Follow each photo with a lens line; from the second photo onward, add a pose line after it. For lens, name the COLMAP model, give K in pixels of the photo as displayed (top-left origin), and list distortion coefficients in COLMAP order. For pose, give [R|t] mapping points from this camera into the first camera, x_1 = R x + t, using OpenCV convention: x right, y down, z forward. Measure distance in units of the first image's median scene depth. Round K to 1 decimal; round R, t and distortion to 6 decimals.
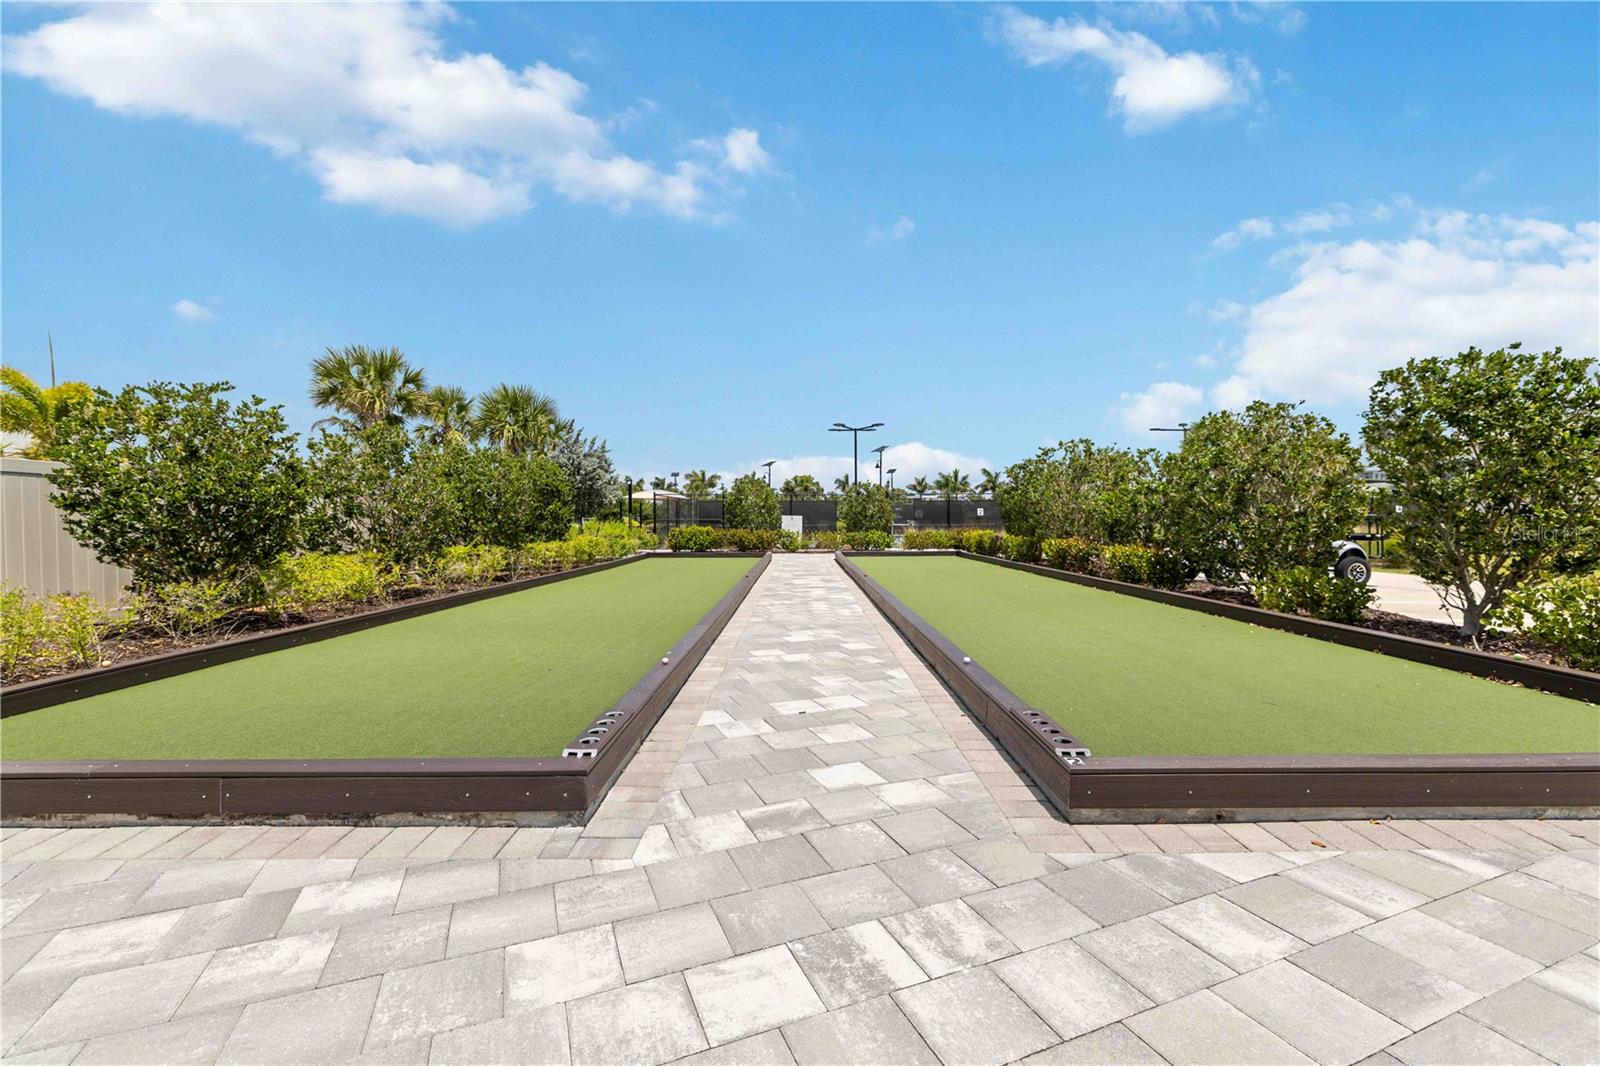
lens RADIAL K [[692.0, 0, 799.9], [0, 692.0, 531.5], [0, 0, 1]] dist [0.001573, 0.000508]
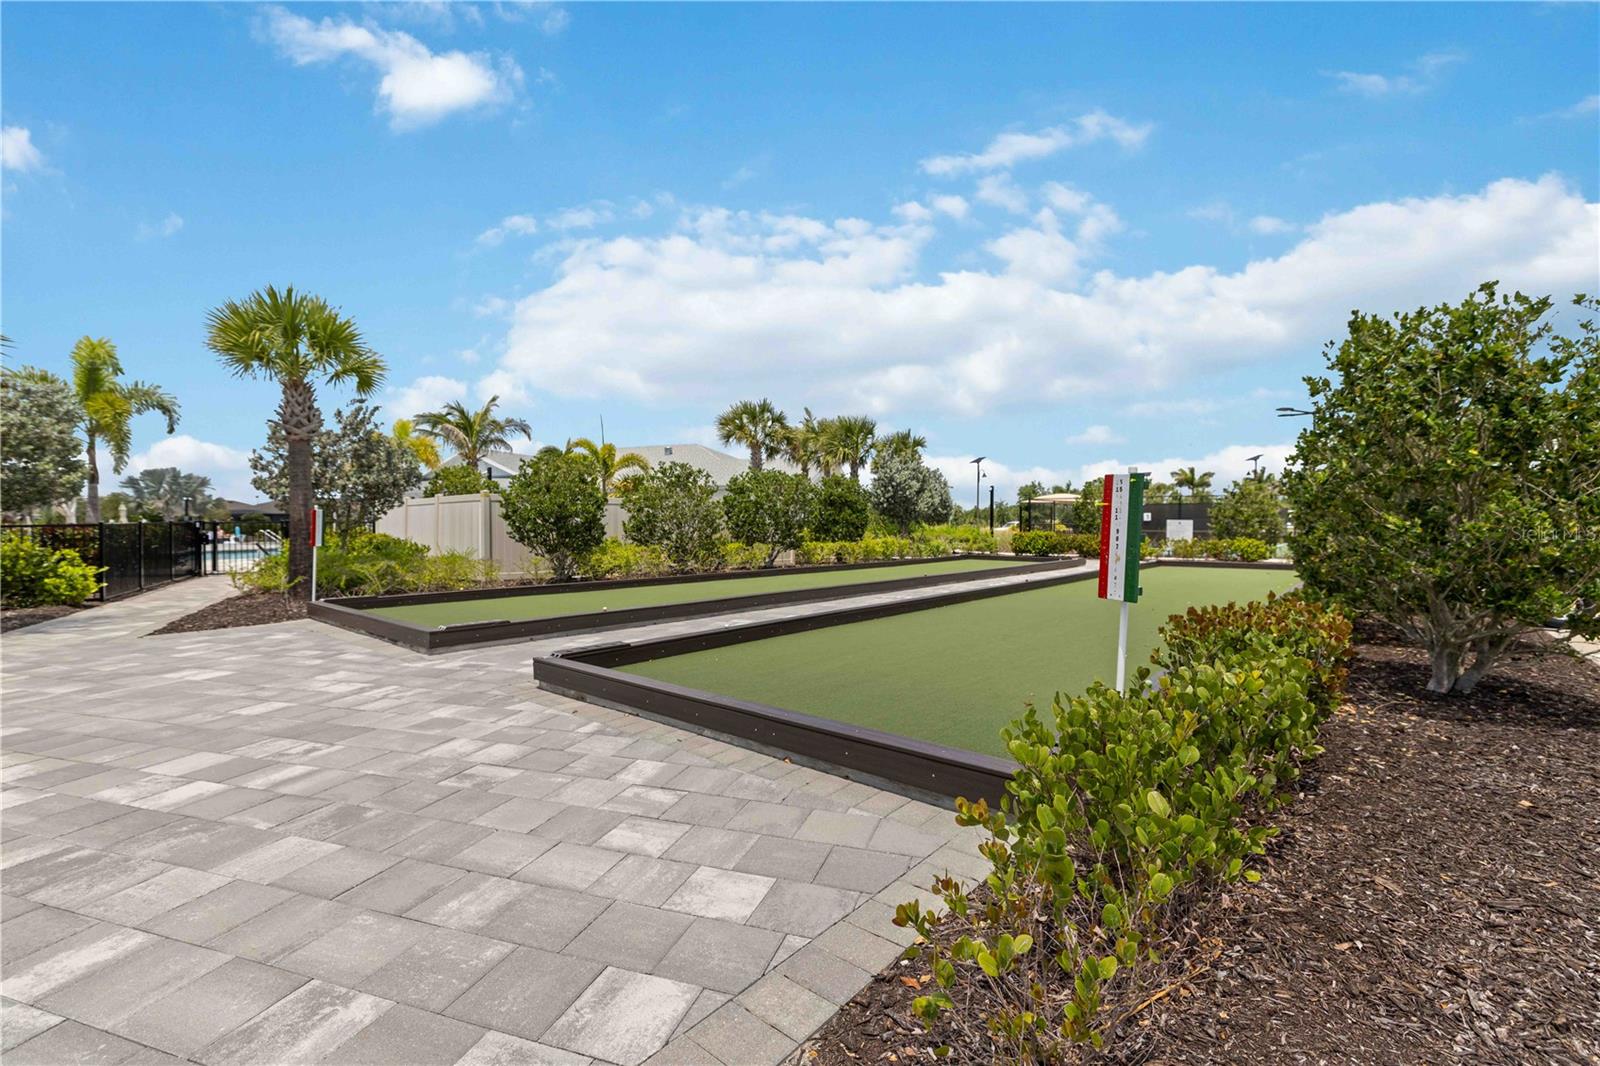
lens RADIAL K [[692.0, 0, 795.0], [0, 692.0, 533.7], [0, 0, 1]] dist [0.001573, 0.000508]
pose [[0.757491, 0.014207, -0.652691, 2.484964], [-0.014541, 0.999882, 0.004888, -0.026213], [0.652684, 0.005788, 0.757608, 0.015837]]
